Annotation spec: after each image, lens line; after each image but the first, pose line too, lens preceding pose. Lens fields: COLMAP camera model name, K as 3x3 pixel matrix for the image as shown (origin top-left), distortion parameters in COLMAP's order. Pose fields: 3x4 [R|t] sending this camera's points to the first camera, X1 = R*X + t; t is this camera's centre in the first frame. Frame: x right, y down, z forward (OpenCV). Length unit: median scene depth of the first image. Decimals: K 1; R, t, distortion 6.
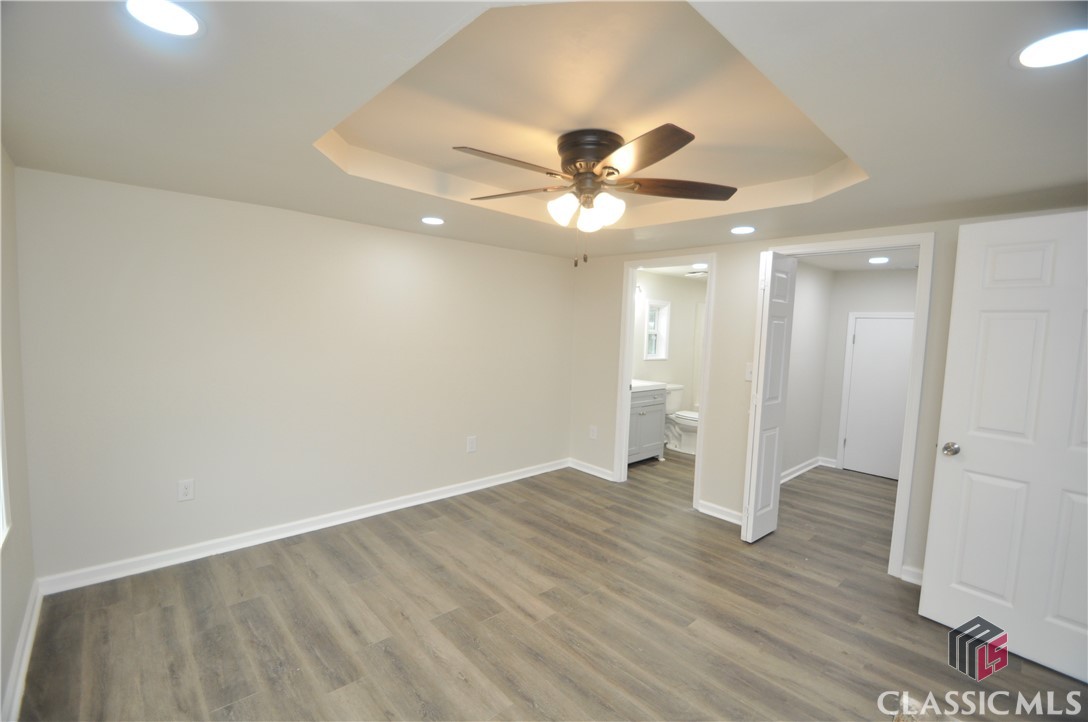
lens RADIAL K [[477.2, 0, 541.3], [0, 477.2, 363.3], [0, 0, 1]] dist [-0.004239, -0.002565]
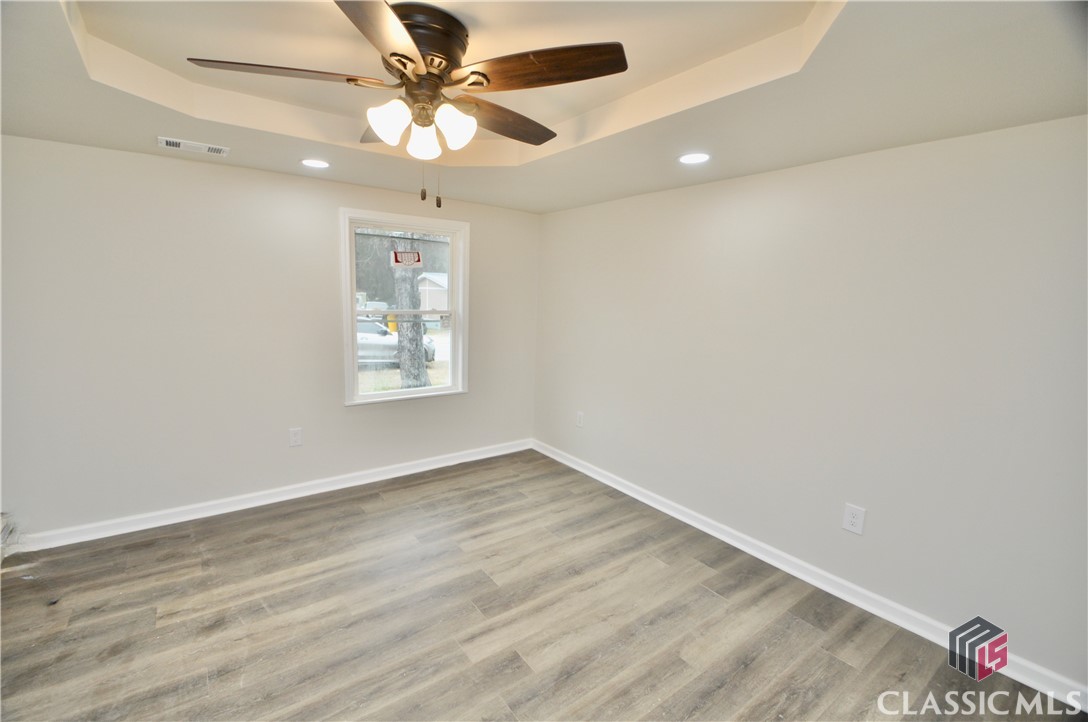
lens RADIAL K [[477.2, 0, 541.2], [0, 477.2, 358.1], [0, 0, 1]] dist [-0.004239, -0.002565]
pose [[-0.112450, 0.100992, -0.988512, 0.752515], [-0.110696, 0.987356, 0.113466, -0.074388], [0.987472, 0.122184, -0.099849, 1.144128]]
